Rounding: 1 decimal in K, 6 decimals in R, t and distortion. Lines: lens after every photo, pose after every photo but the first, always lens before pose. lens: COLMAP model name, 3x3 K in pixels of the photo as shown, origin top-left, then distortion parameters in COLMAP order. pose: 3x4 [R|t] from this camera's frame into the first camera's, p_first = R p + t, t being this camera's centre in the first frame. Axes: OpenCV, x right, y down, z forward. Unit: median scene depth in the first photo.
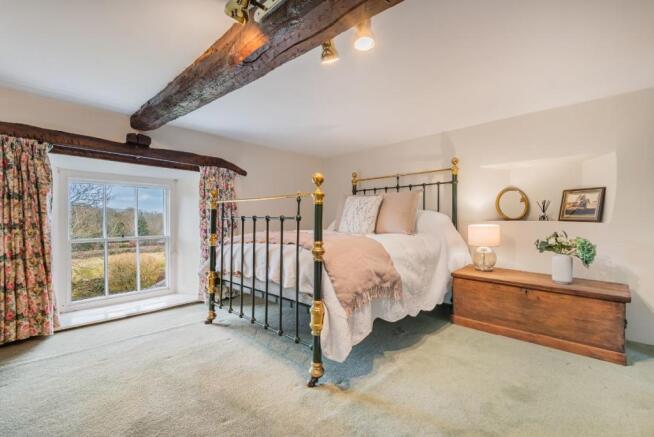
lens RADIAL K [[276.3, 0, 327.0], [0, 276.3, 218.5], [0, 0, 1]] dist [0.000235, -0.000025]
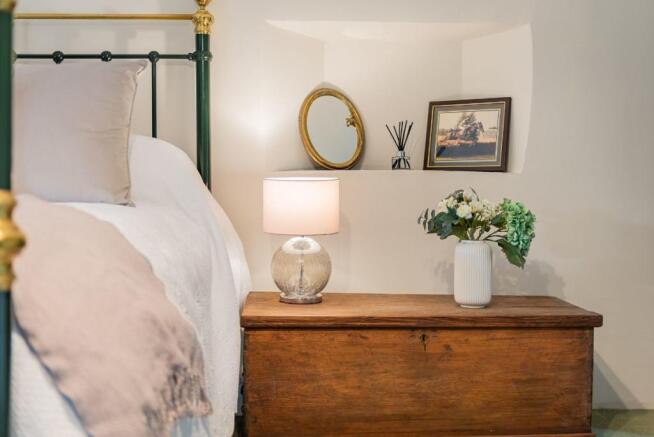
lens RADIAL K [[798.7, 0, 327.0], [0, 798.7, 218.5], [0, 0, 1]] dist [0.000483, 0.020111]
pose [[0.689843, -0.016842, 0.723763, -0.192315], [-0.000302, 0.999723, 0.023551, 0.057815], [-0.723959, -0.016464, 0.689647, 0.269820]]
